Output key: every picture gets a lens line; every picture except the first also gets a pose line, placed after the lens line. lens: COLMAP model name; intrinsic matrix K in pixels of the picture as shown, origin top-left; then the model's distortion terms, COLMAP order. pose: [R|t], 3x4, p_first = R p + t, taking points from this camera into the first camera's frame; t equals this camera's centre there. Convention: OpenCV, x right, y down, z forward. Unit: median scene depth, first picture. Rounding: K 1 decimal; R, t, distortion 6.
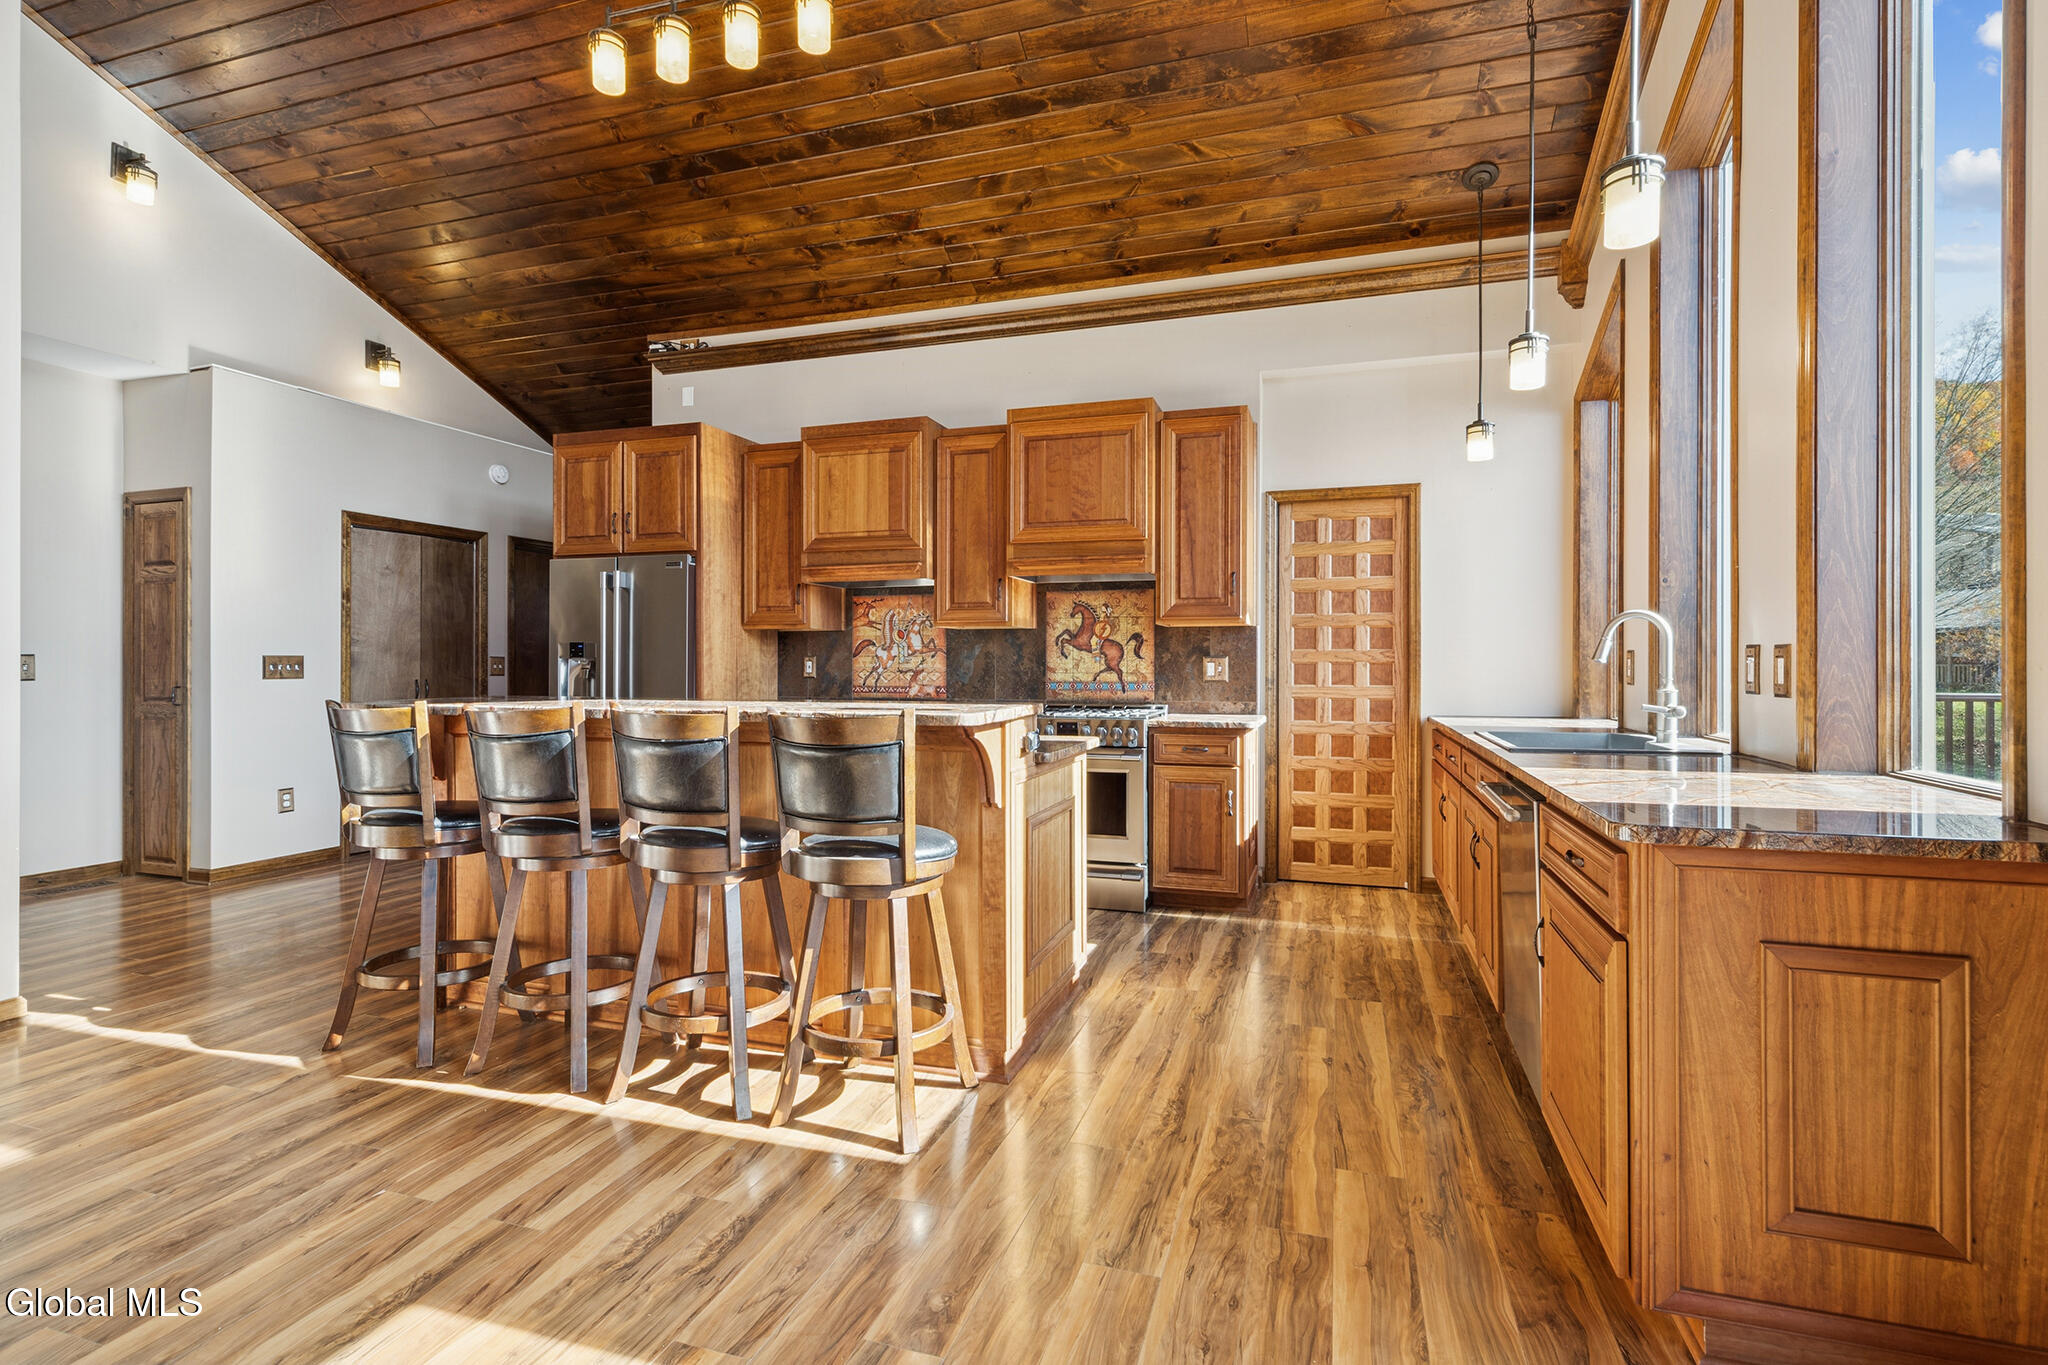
lens RADIAL K [[976.4, 0, 1025.1], [0, 976.4, 675.7], [0, 0, 1]] dist [-0.001525, -0.000540]
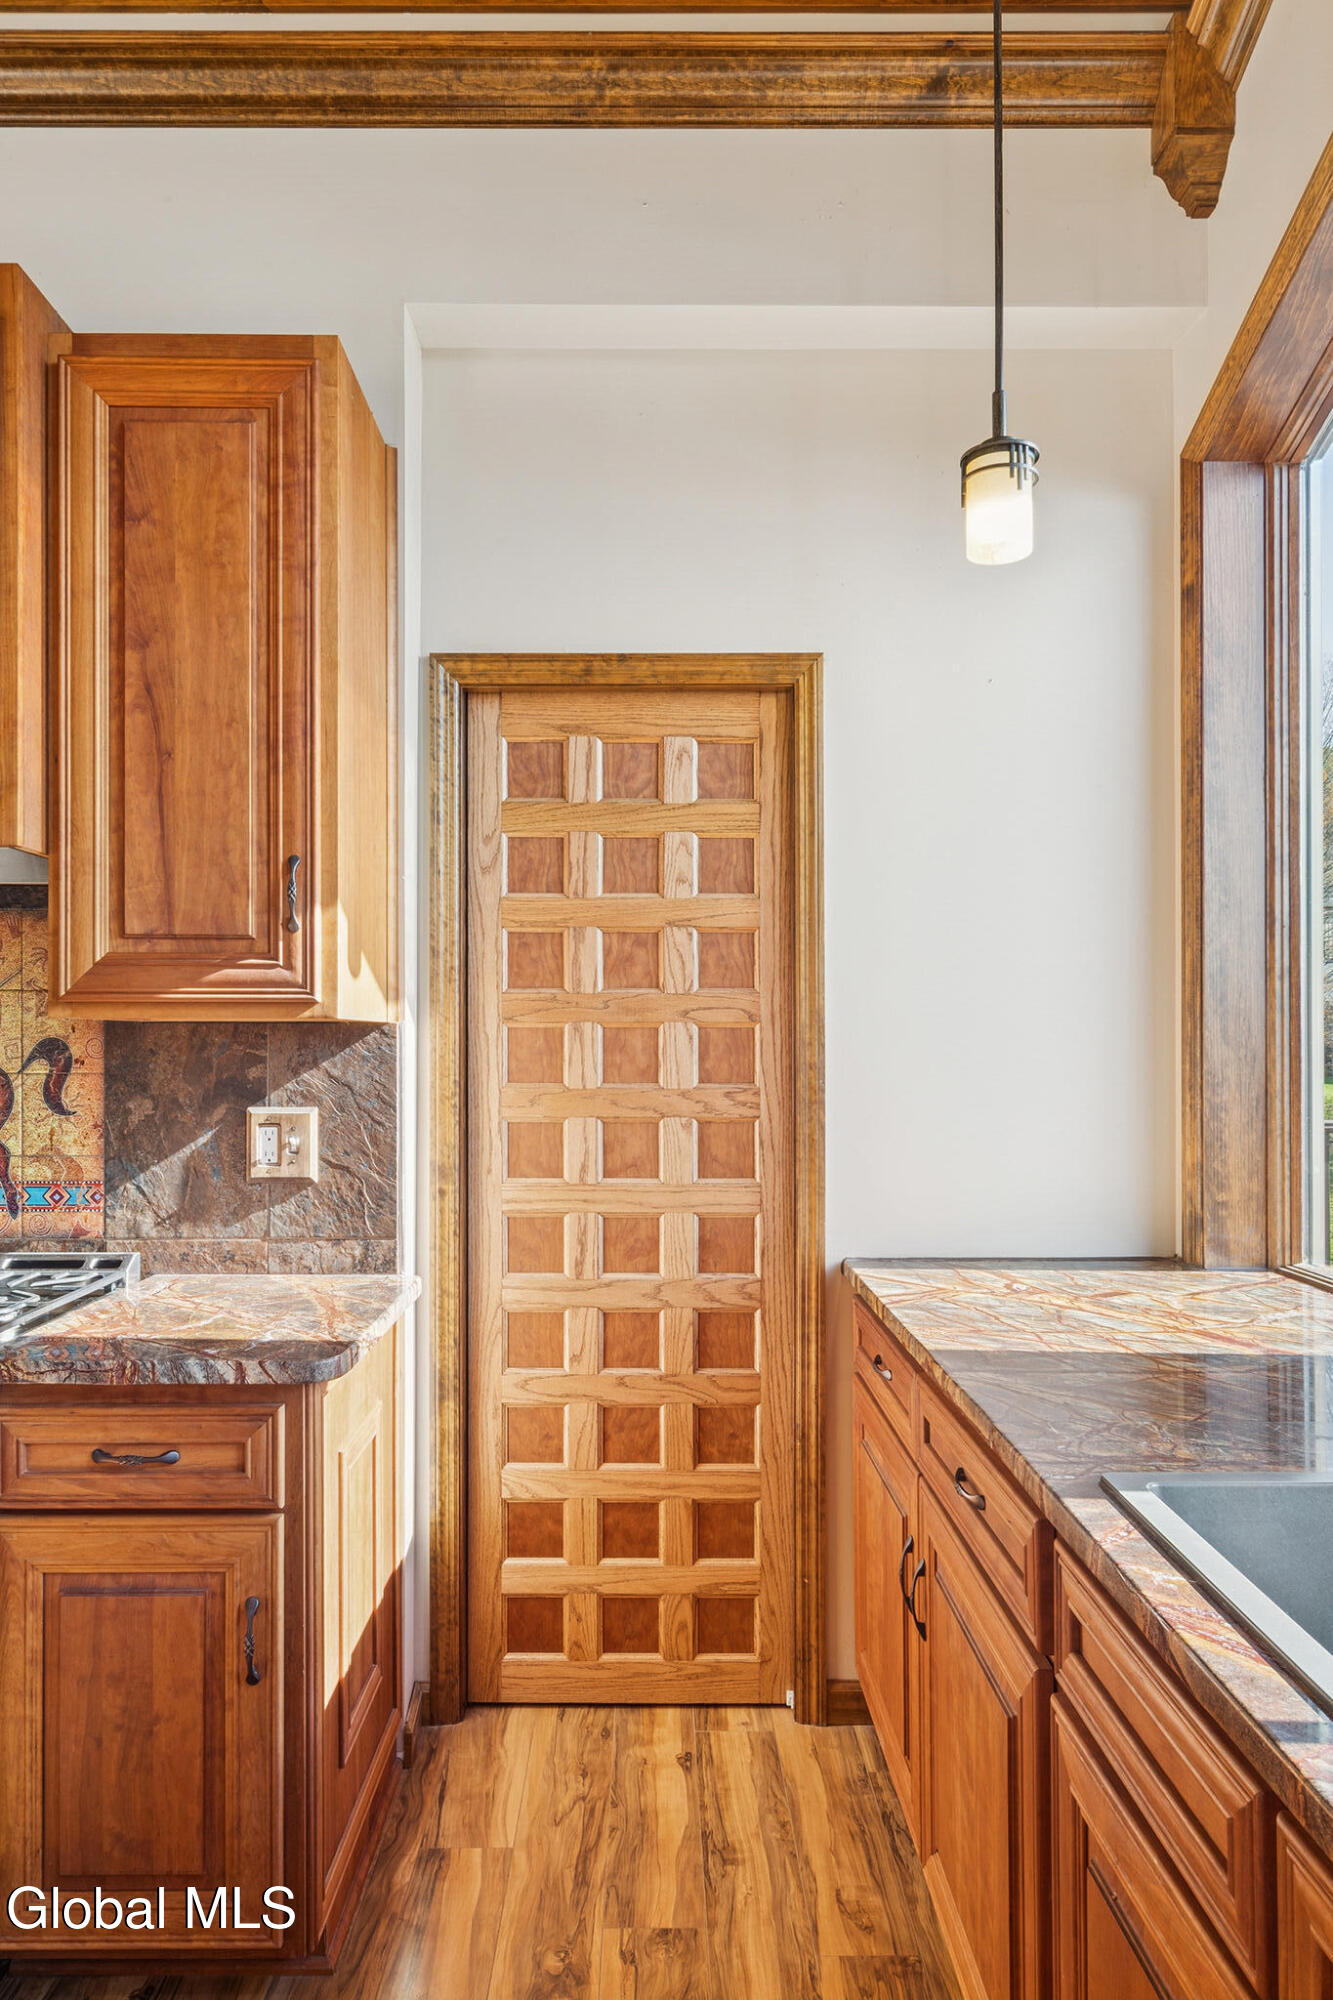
lens RADIAL K [[1262.3, 0, 662.1], [0, 1262.3, 1045.6], [0, 0, 1]] dist [0.001945, -0.000786]
pose [[0.948997, -0.000215, 0.315284, 0.180601], [0.003097, 0.999958, -0.008640, -0.037564], [-0.315269, 0.009176, 0.948958, 0.525843]]
